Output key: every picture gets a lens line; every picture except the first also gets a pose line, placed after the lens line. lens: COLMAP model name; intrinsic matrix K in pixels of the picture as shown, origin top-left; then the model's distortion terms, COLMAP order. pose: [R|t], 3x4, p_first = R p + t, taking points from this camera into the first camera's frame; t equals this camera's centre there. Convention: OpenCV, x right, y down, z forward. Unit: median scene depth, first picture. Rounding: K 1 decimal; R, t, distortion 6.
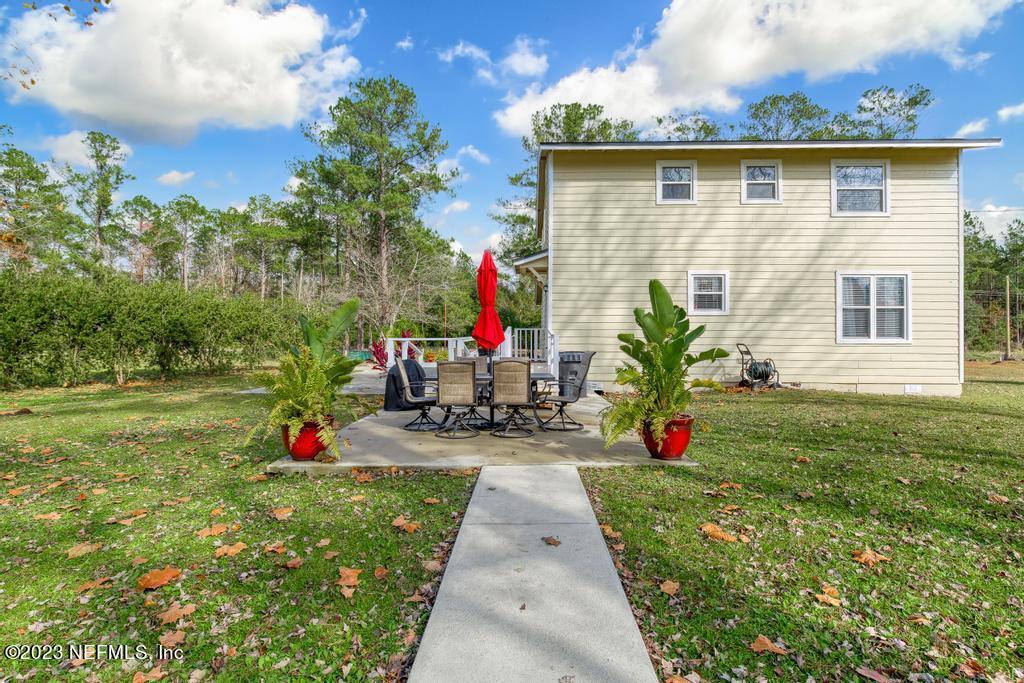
lens RADIAL K [[479.9, 0, 512.0], [0, 479.9, 341.5], [0, 0, 1]] dist [-0.000769, 0.000334]
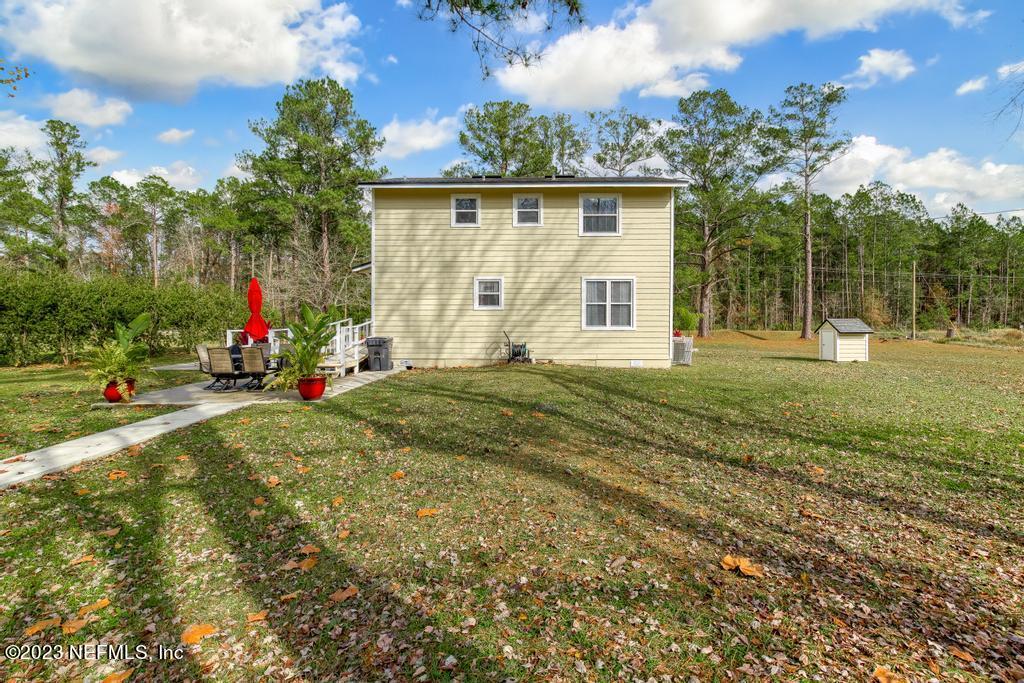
lens RADIAL K [[486.2, 0, 511.4], [0, 486.2, 329.7], [0, 0, 1]] dist [-0.033884, 0.011326]
pose [[0.999165, -0.009942, 0.039637, 0.268871], [0.009376, 0.999852, 0.014451, -0.002463], [-0.039775, -0.014068, 0.999110, -0.244572]]
